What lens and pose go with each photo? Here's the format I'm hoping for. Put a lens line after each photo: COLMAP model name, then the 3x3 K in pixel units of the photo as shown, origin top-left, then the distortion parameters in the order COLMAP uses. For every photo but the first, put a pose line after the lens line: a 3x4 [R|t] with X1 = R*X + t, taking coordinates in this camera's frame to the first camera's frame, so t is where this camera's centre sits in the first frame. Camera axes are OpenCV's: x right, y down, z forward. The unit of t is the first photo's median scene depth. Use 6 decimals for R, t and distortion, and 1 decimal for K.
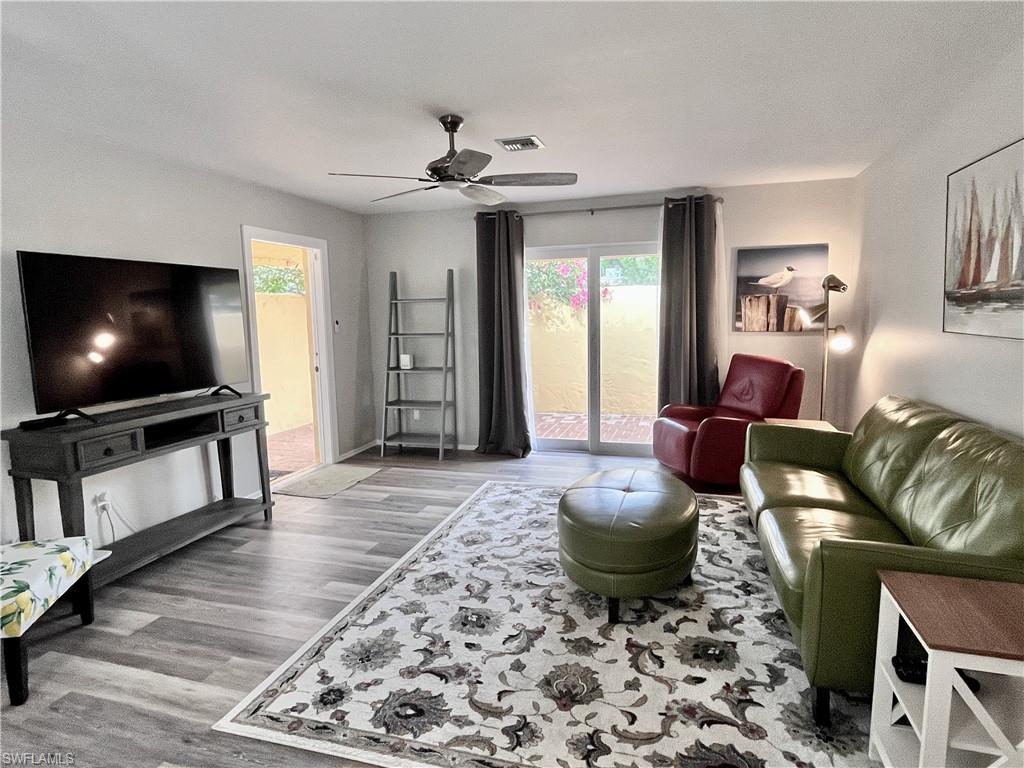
lens RADIAL K [[580.8, 0, 513.1], [0, 580.8, 379.7], [0, 0, 1]] dist [-0.001165, -0.002568]
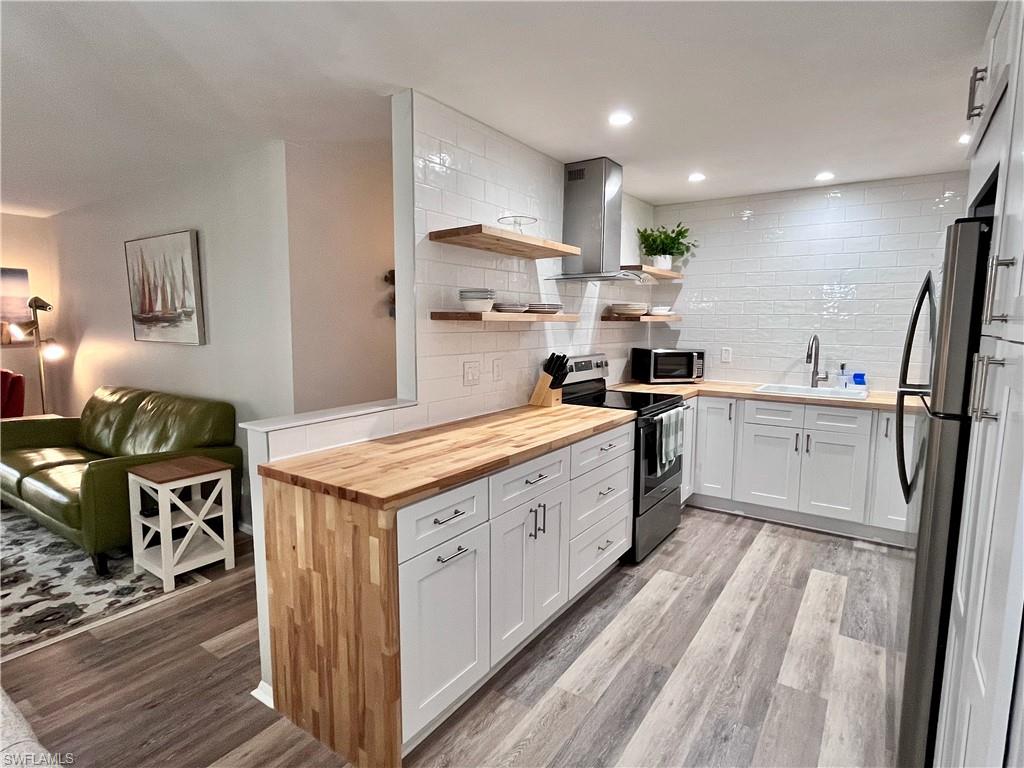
lens RADIAL K [[540.4, 0, 512.9], [0, 540.4, 383.8], [0, 0, 1]] dist [-0.019434, 0.003506]
pose [[0.300243, -0.089646, 0.949641, -0.378968], [0.100063, 0.993041, 0.062106, 0.051813], [-0.948600, 0.076377, 0.307124, -0.456207]]
